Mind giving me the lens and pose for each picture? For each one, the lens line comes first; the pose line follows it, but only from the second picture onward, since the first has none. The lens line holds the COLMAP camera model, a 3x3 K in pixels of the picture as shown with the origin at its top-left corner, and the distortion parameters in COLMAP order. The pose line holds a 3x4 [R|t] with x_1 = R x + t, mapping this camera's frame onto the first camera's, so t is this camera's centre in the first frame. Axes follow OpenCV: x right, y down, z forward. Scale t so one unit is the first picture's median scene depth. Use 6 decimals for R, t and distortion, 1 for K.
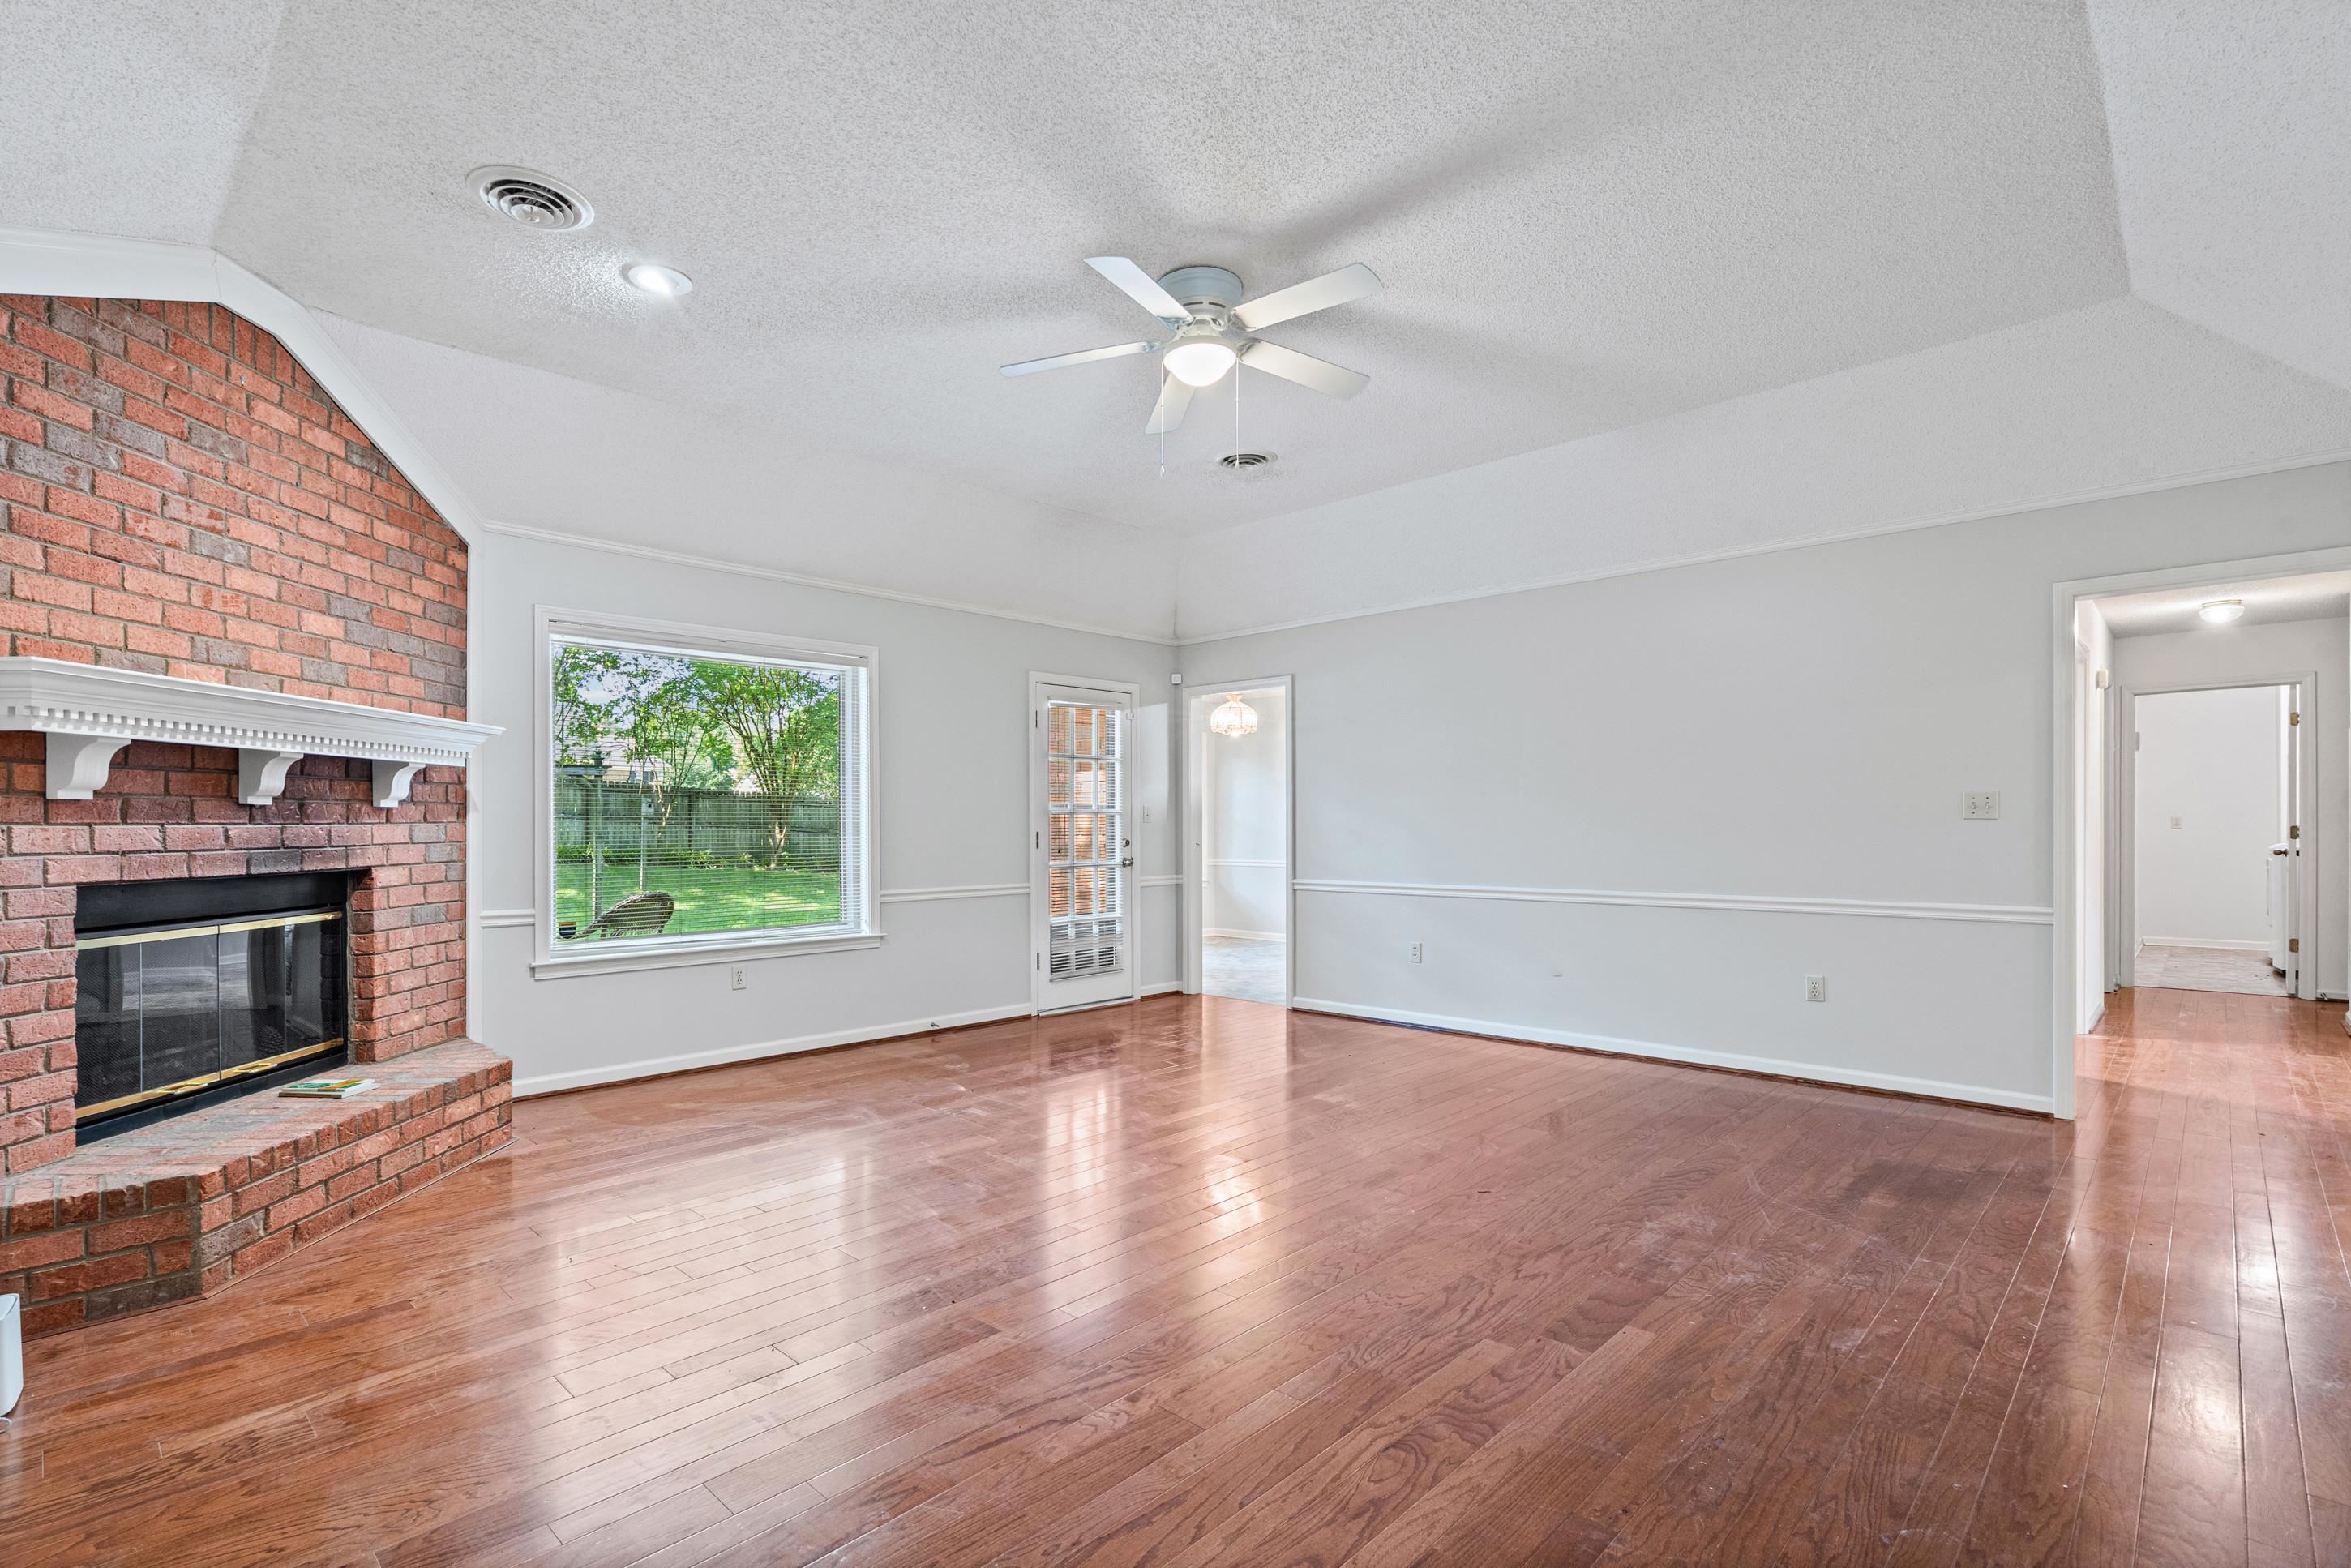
lens RADIAL K [[1101.0, 0, 1175.1], [0, 1101.0, 829.1], [0, 0, 1]] dist [-0.000324, 0.000155]
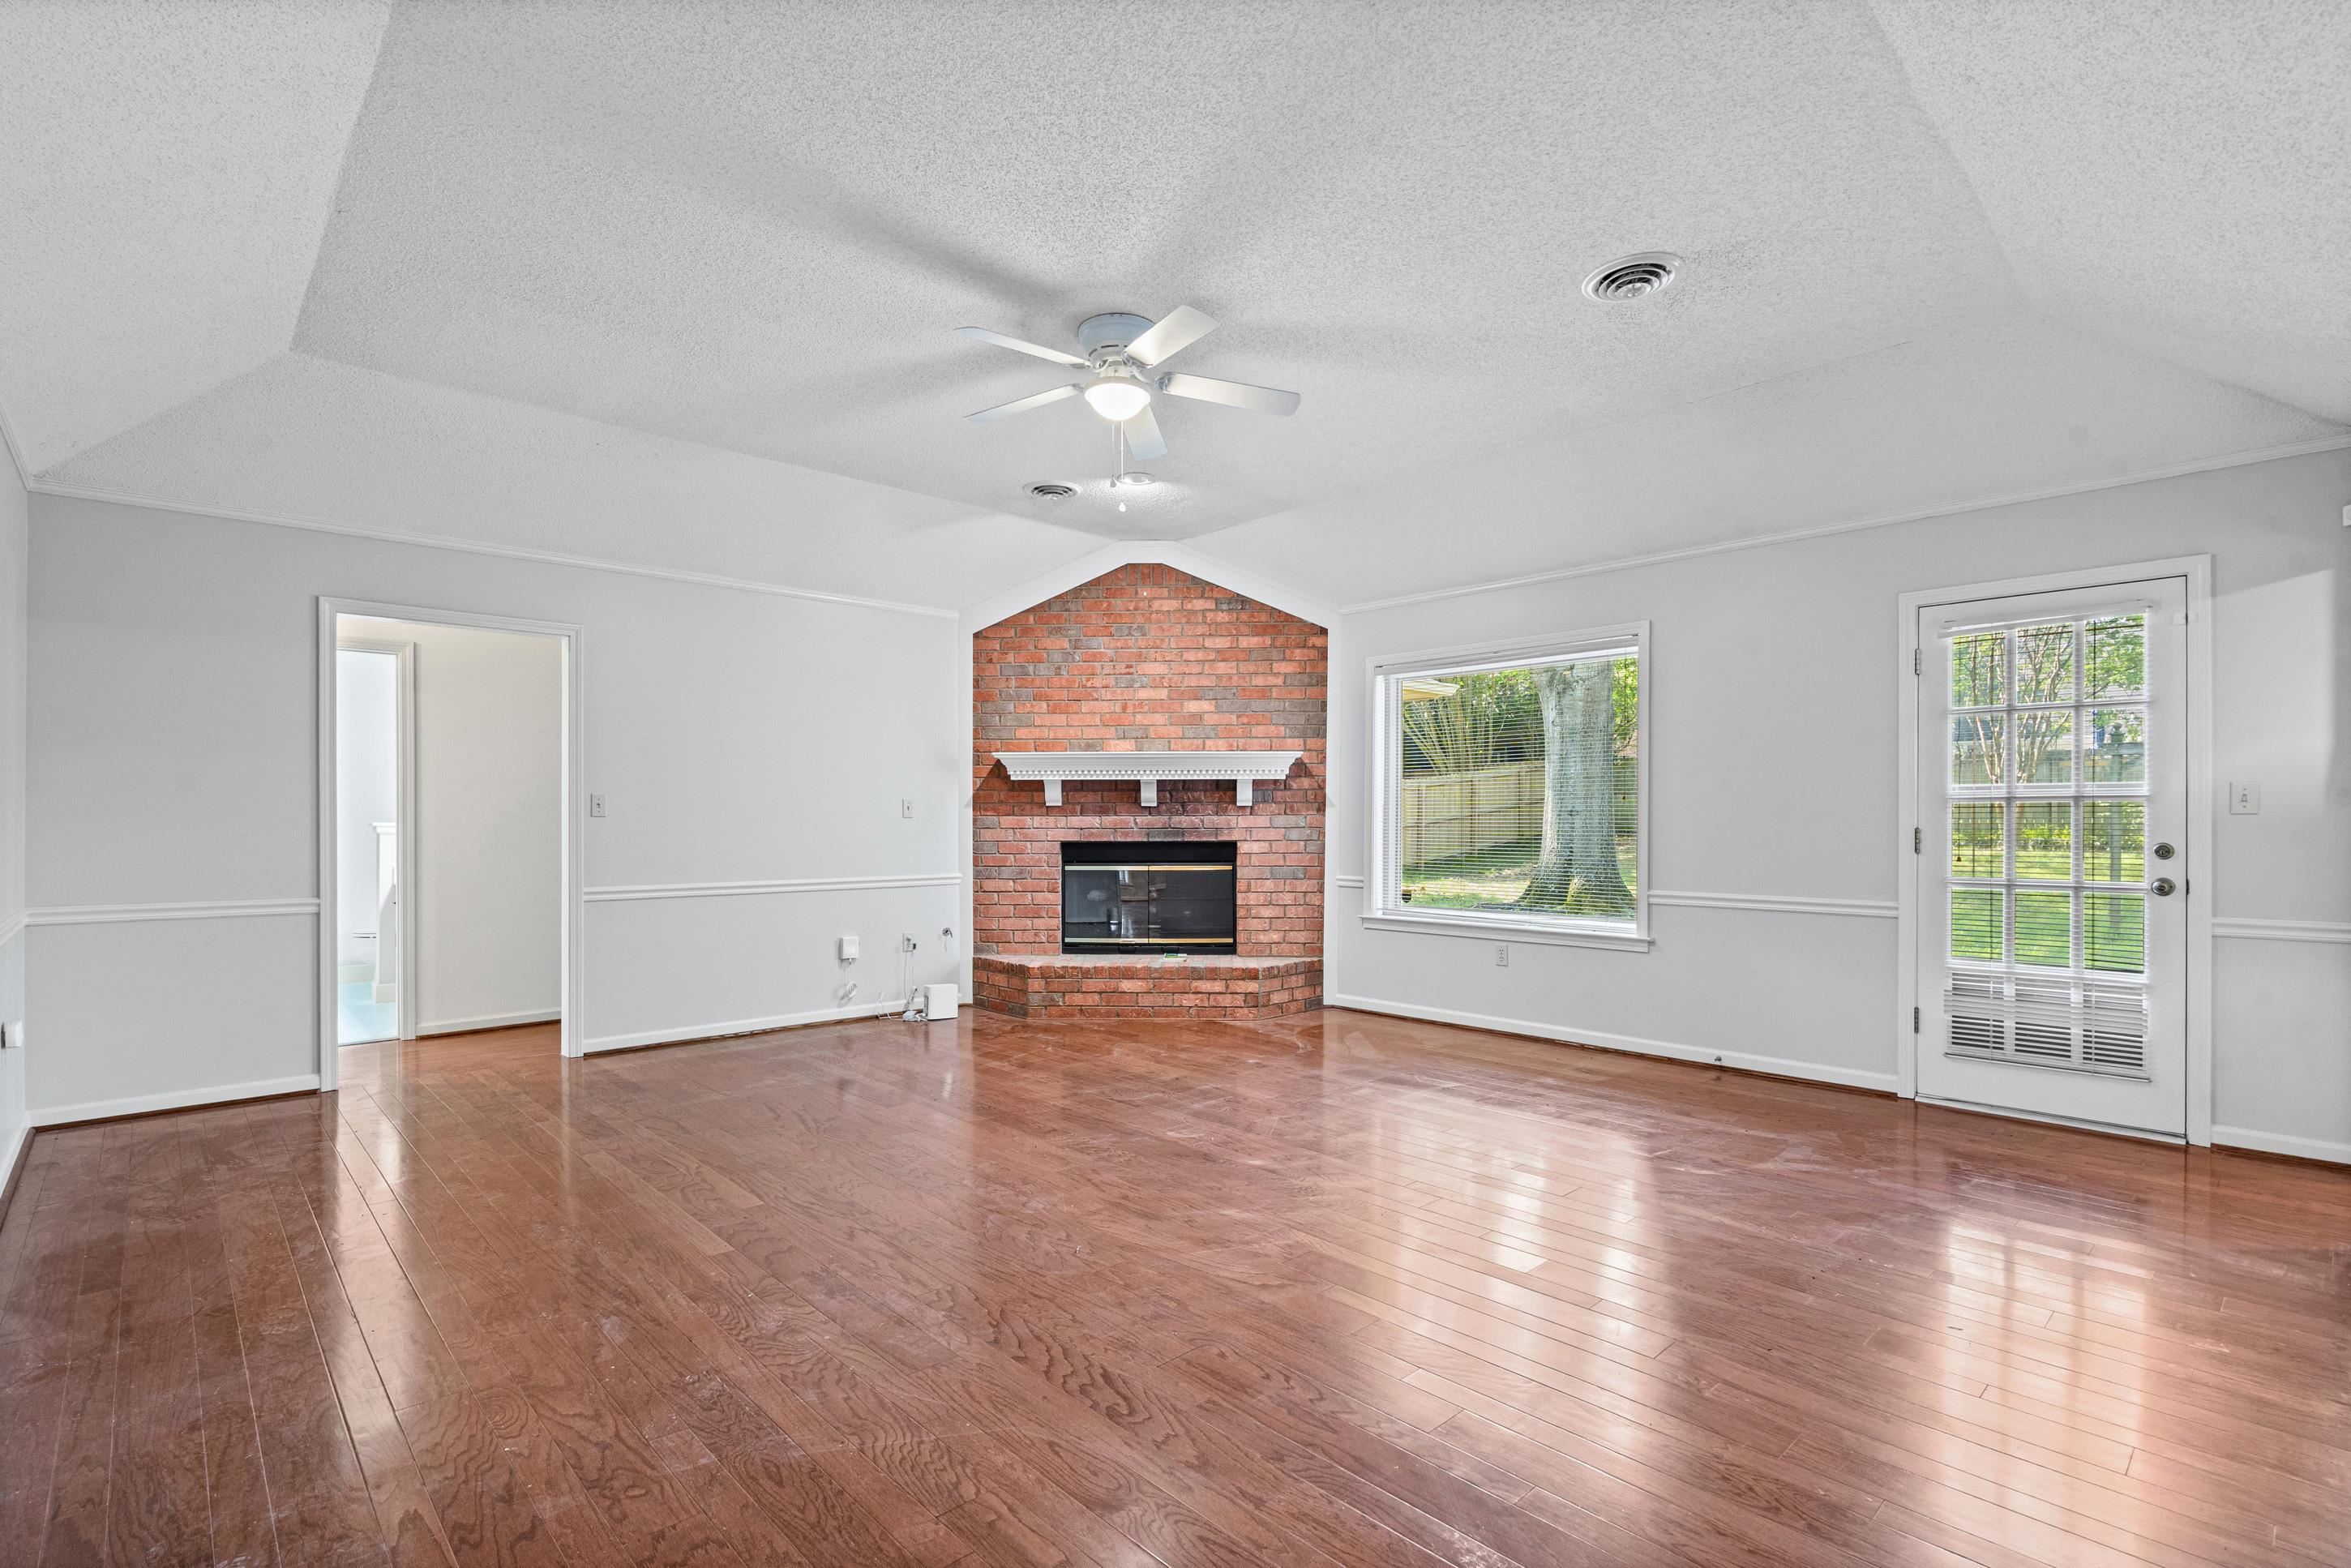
lens RADIAL K [[1097.7, 0, 1127.8], [0, 1097.7, 816.0], [0, 0, 1]] dist [-0.003073, -0.000124]
pose [[-0.075836, 0.003513, -0.997114, 1.012274], [-0.003534, 0.999987, 0.003792, -0.010440], [0.997114, 0.003811, -0.075822, 0.988967]]
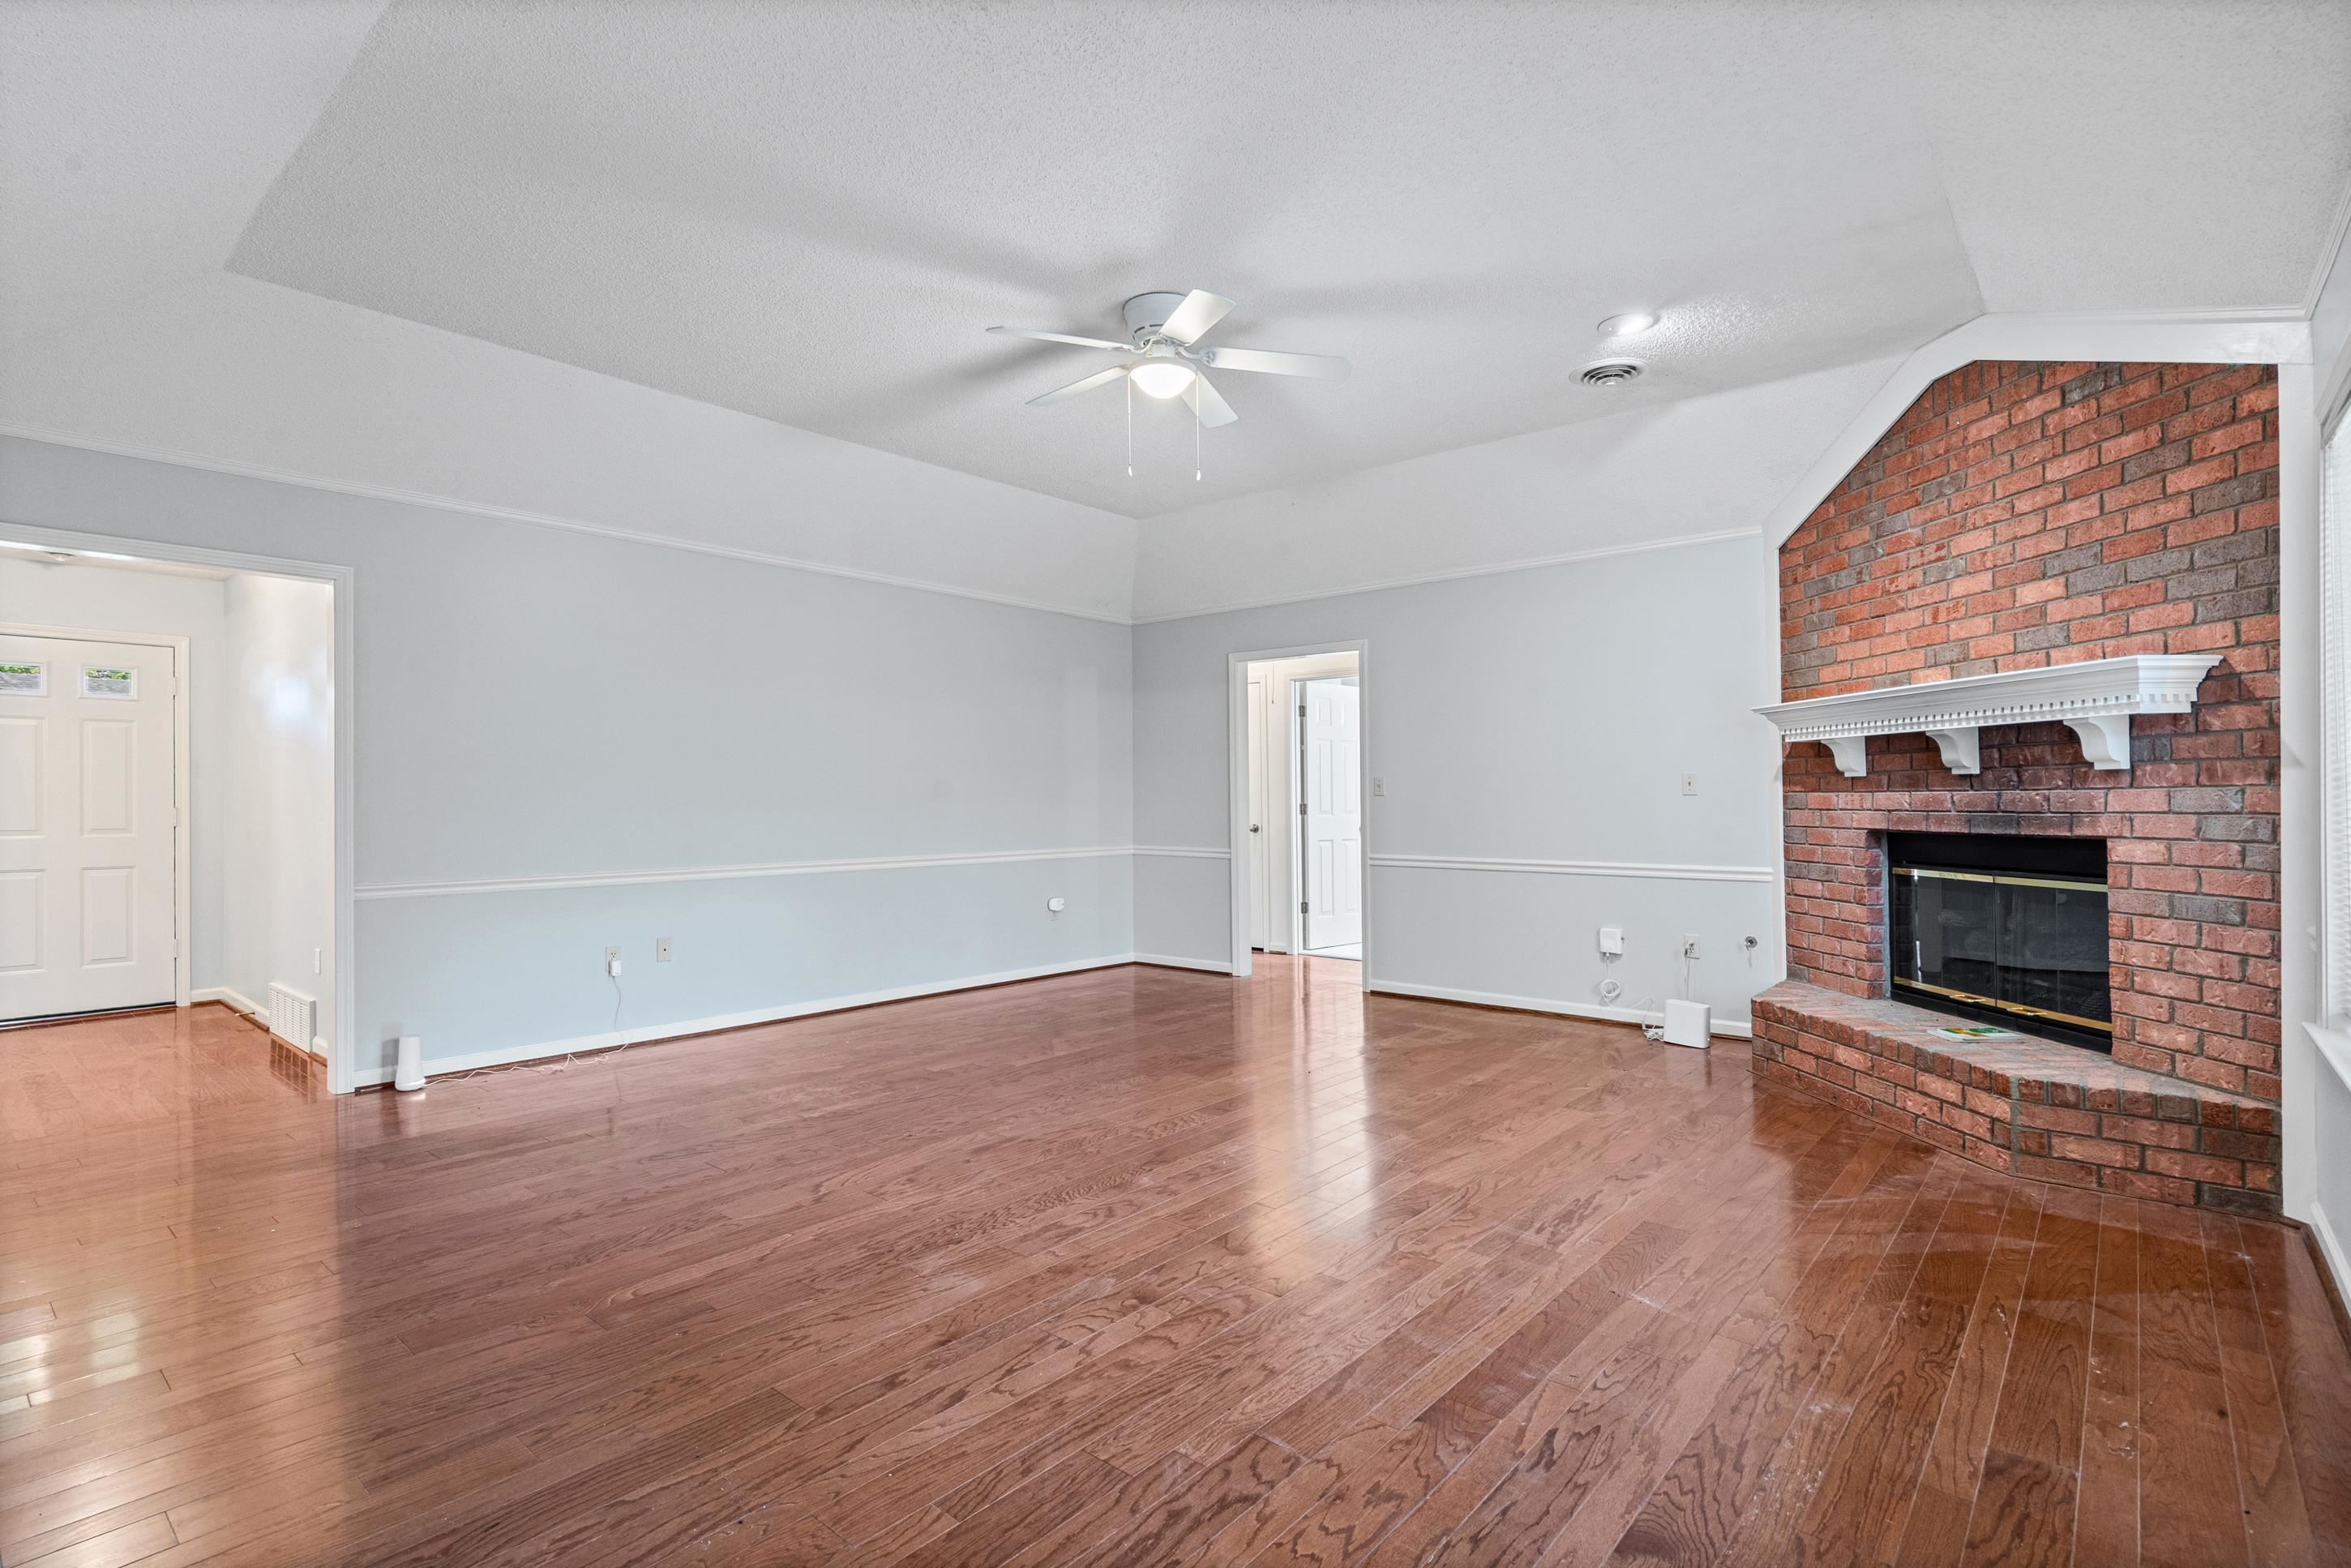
lens RADIAL K [[1115.5, 0, 1175.5], [0, 1115.5, 784.0], [0, 0, 1]] dist [0.001035, -0.000107]
pose [[-0.998435, 0.009405, -0.055136, 0.068549], [0.009872, 0.999918, -0.008196, -0.008963], [0.055054, -0.008727, -0.998445, 1.910443]]
